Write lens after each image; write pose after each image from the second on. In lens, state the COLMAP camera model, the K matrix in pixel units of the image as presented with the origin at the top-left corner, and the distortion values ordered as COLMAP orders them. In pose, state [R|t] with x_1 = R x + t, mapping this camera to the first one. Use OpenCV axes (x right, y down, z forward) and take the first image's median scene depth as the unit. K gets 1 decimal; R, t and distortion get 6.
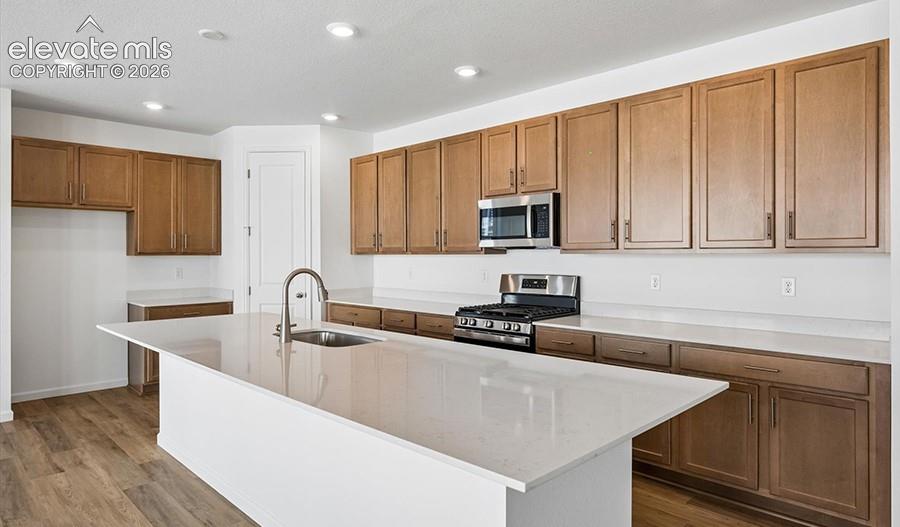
lens RADIAL K [[542.9, 0, 444.4], [0, 542.9, 256.4], [0, 0, 1]] dist [-0.003878, 0.002425]
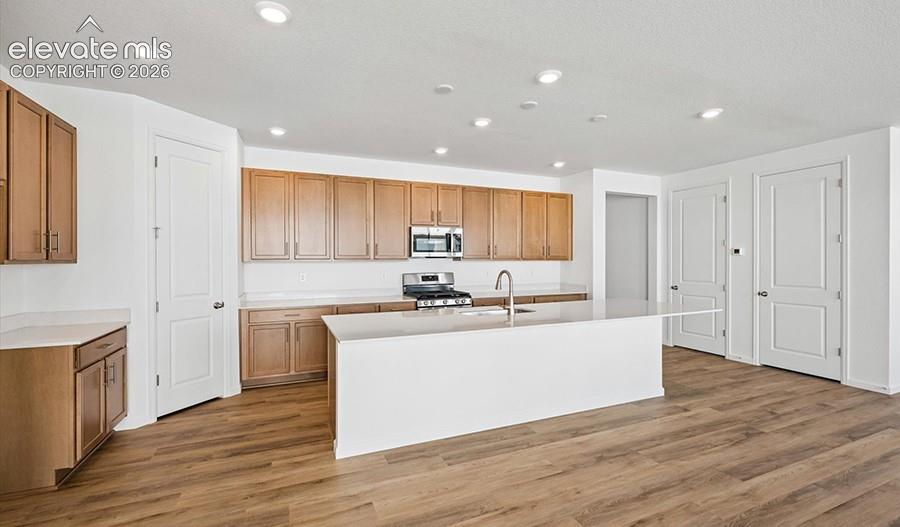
lens RADIAL K [[394.4, 0, 455.5], [0, 394.4, 262.7], [0, 0, 1]] dist [-0.001093, 0.001771]
pose [[0.349123, -0.004108, 0.937068, -1.061471], [0.007005, 0.999974, 0.001774, -0.000654], [-0.937051, 0.005945, 0.349142, 0.535910]]
